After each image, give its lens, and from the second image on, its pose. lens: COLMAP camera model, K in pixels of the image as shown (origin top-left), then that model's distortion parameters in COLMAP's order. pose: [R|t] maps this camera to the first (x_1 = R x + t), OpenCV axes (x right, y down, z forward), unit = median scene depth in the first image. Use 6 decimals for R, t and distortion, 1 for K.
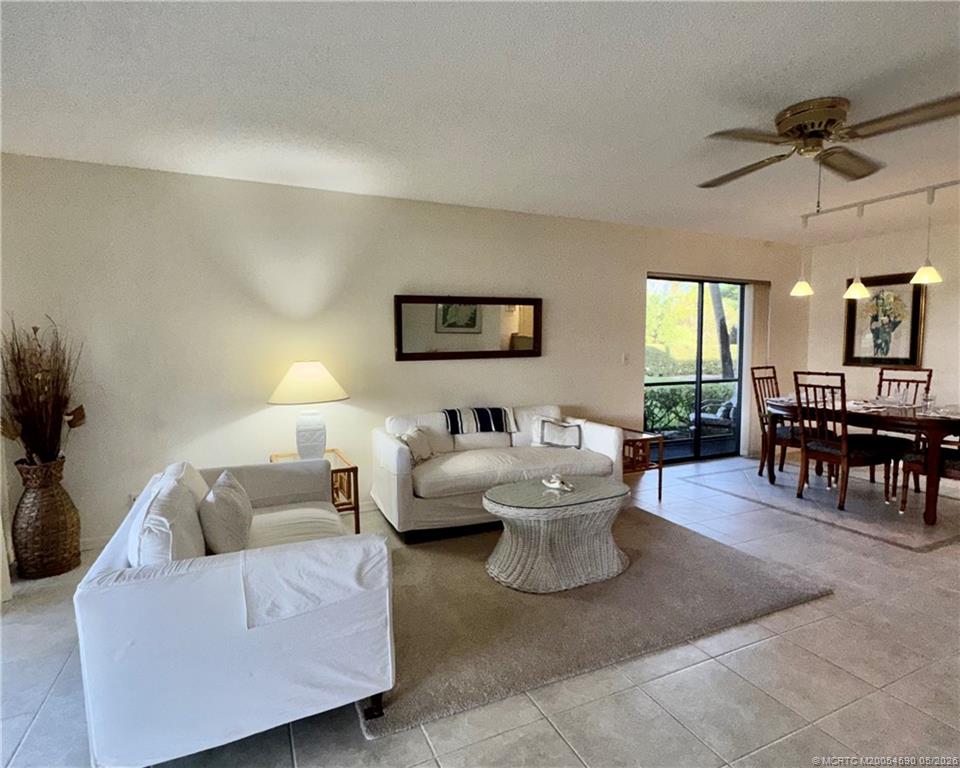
lens RADIAL K [[515.2, 0, 484.2], [0, 515.2, 383.6], [0, 0, 1]] dist [-0.002859, -0.000553]
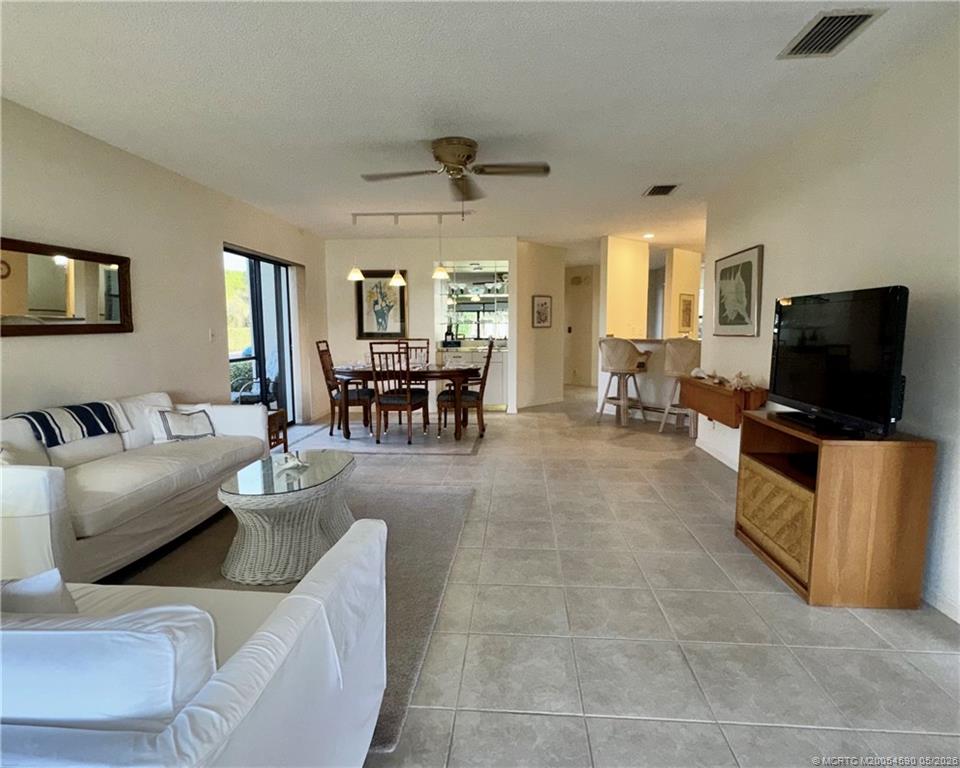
lens RADIAL K [[511.3, 0, 480.0], [0, 511.3, 384.0], [0, 0, 1]] dist [-0.001009, -0.000853]
pose [[0.492522, -0.095712, 0.865021, -0.344243], [0.068951, 0.995101, 0.070846, 0.007333], [-0.867564, 0.024751, 0.496709, 0.171882]]
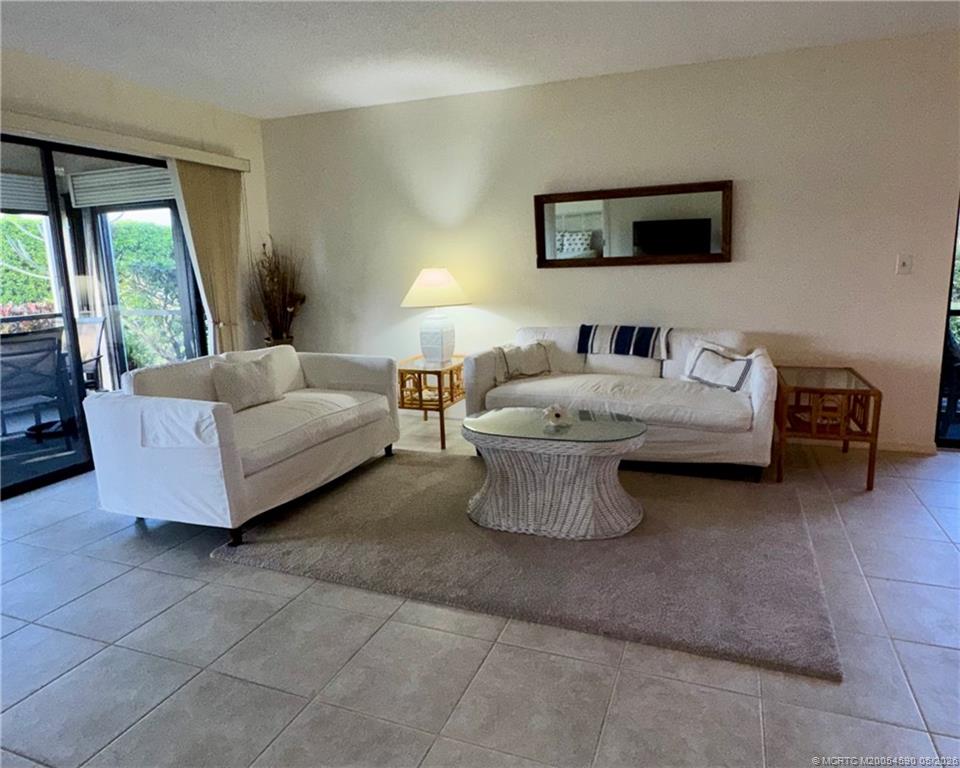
lens RADIAL K [[587.5, 0, 514.5], [0, 587.5, 363.8], [0, 0, 1]] dist [-0.003514, -0.002398]
pose [[0.711910, 0.110279, -0.693558, 0.535493], [-0.034018, 0.991849, 0.122792, -0.002176], [0.701446, -0.063823, 0.709859, 0.208556]]
